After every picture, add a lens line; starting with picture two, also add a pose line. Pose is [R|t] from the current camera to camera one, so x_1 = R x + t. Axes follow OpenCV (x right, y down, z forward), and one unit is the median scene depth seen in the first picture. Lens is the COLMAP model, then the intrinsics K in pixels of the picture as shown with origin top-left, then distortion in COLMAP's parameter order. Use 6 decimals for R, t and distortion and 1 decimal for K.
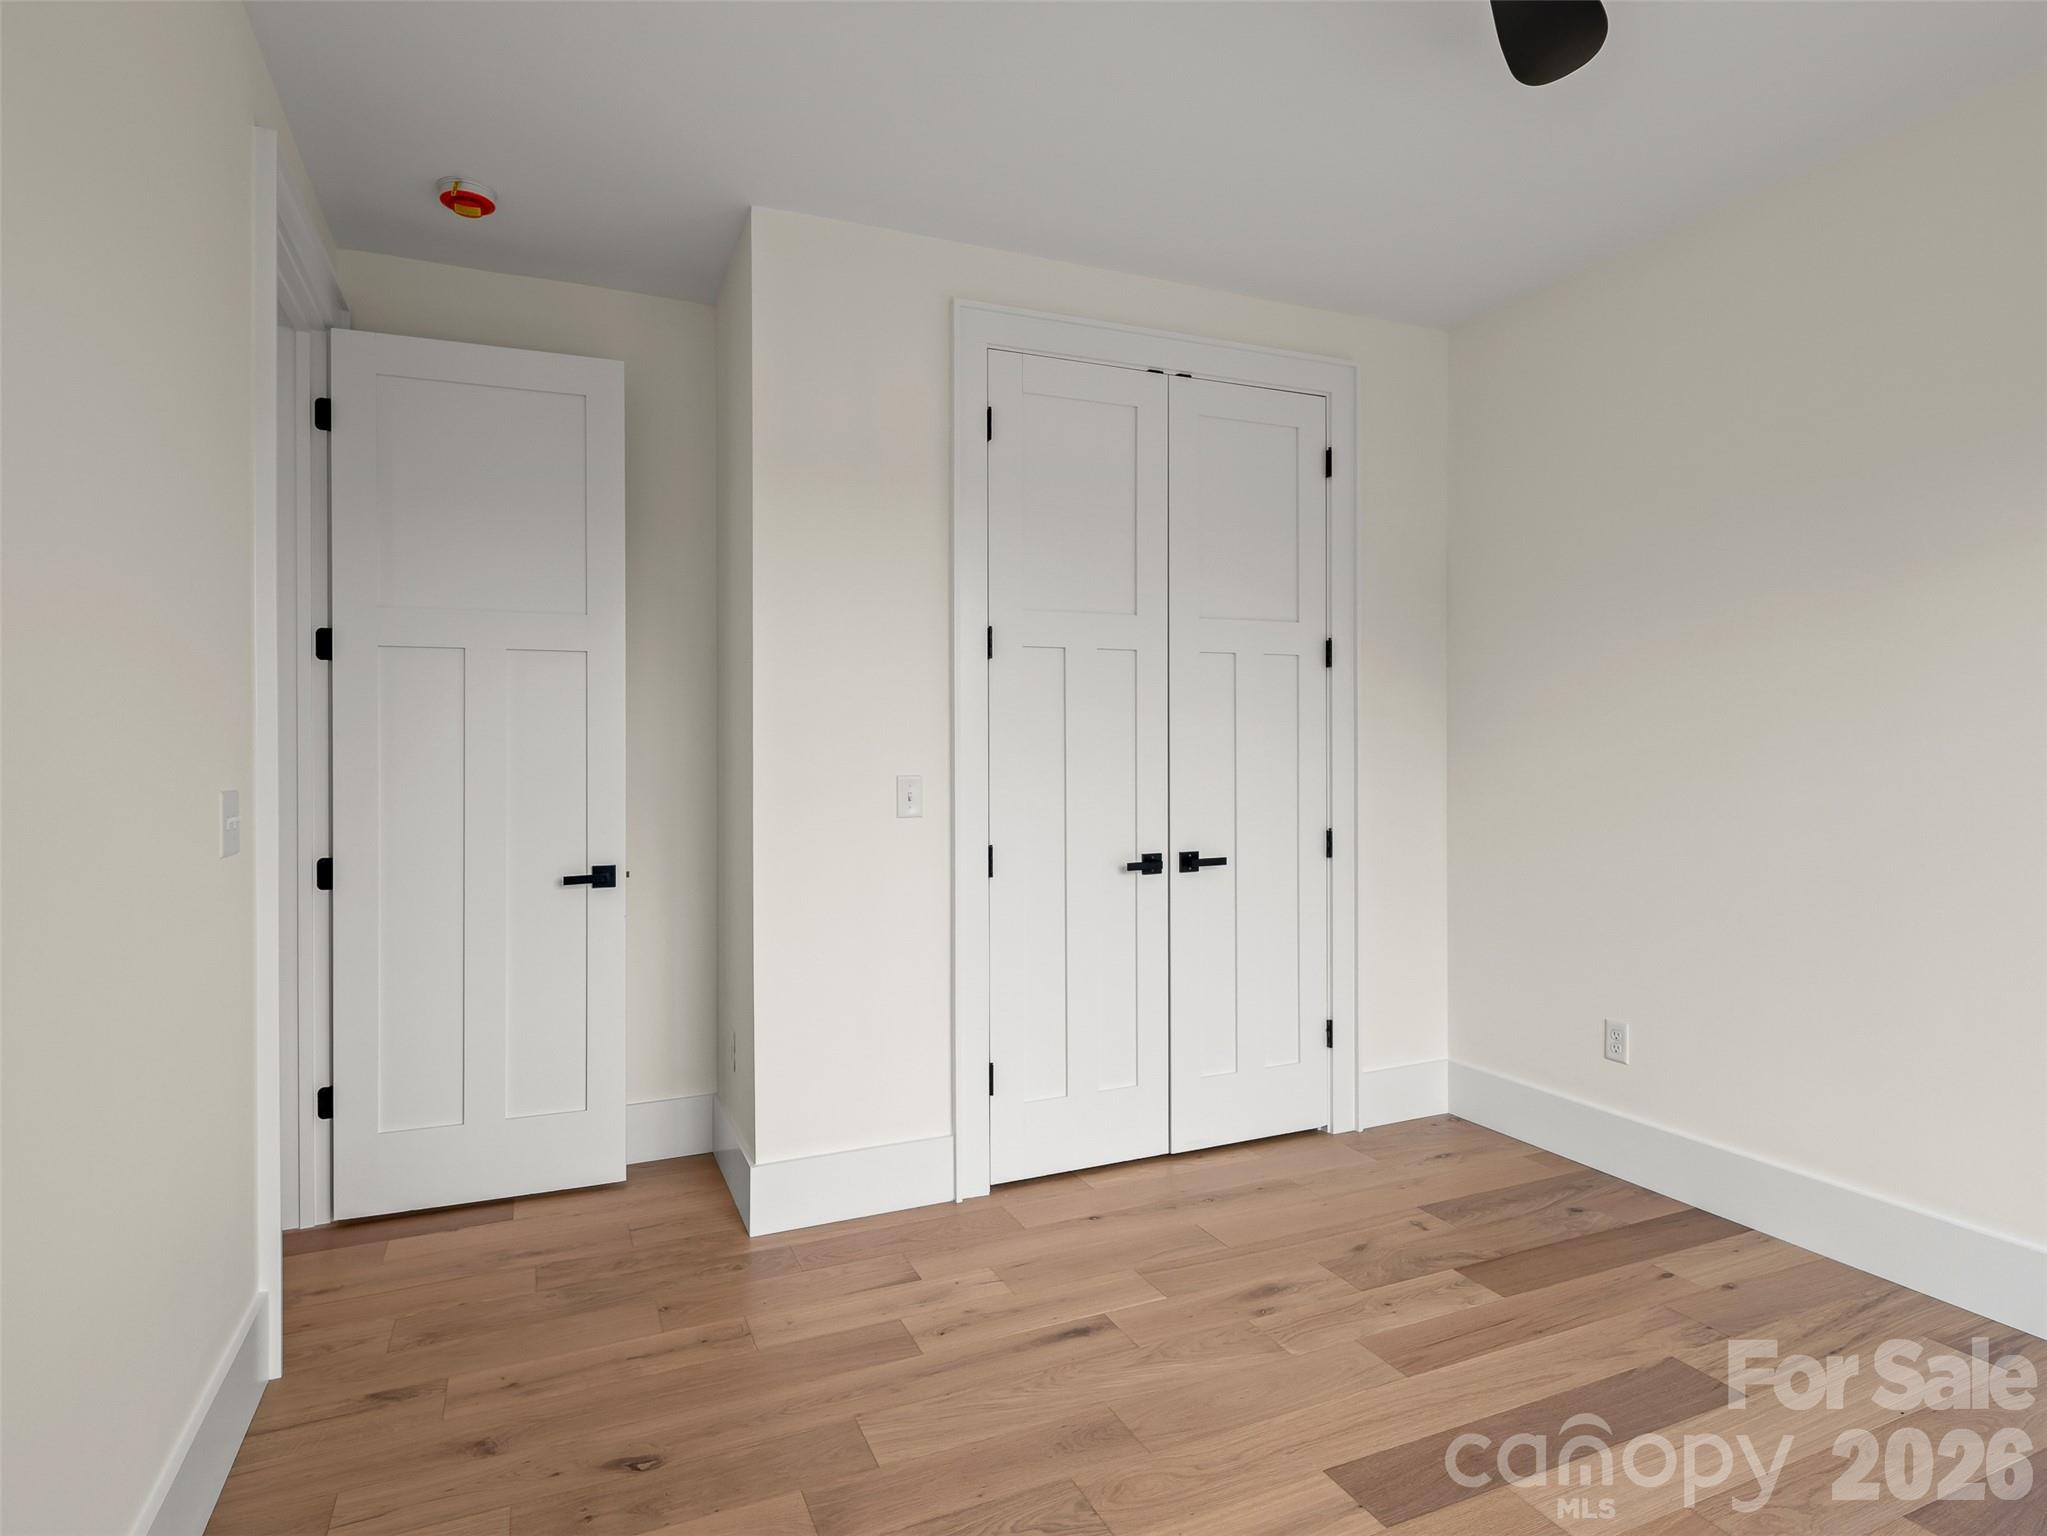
lens RADIAL K [[1123.4, 0, 1012.2], [0, 1123.4, 759.7], [0, 0, 1]] dist [0.004887, -0.002296]
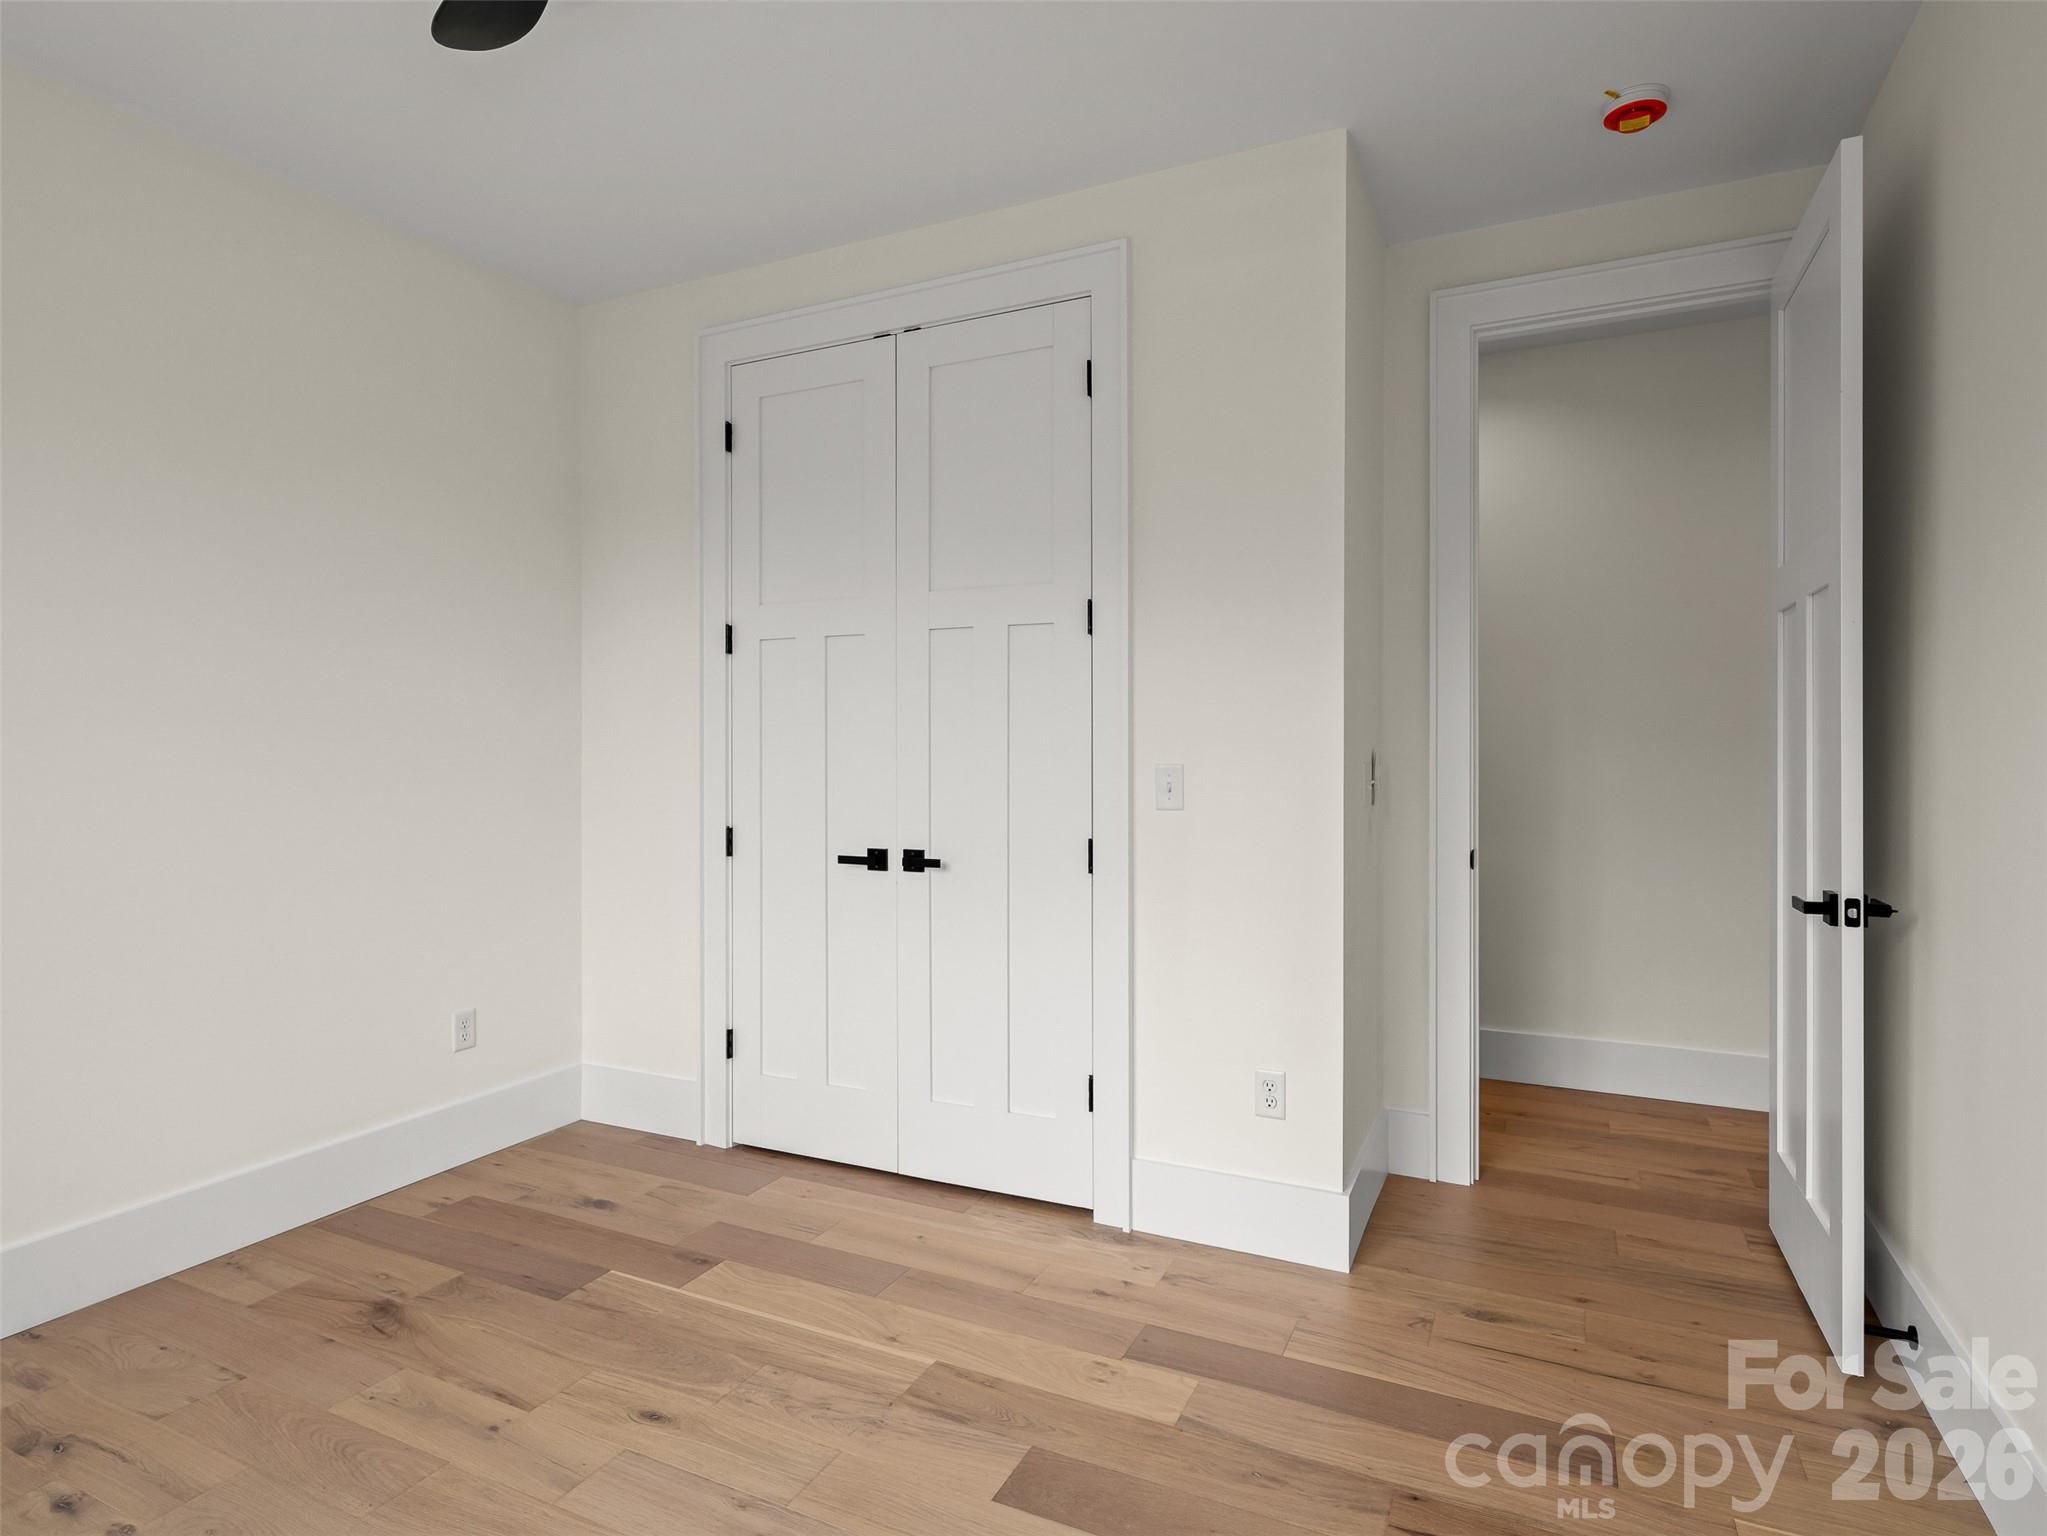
lens RADIAL K [[1123.4, 0, 1012.2], [0, 1123.4, 759.7], [0, 0, 1]] dist [0.004887, -0.002296]
pose [[0.658112, 0.009003, -0.752866, 0.905711], [-0.001336, 0.999941, 0.010790, -0.001776], [0.752919, -0.006095, 0.658085, 0.459866]]
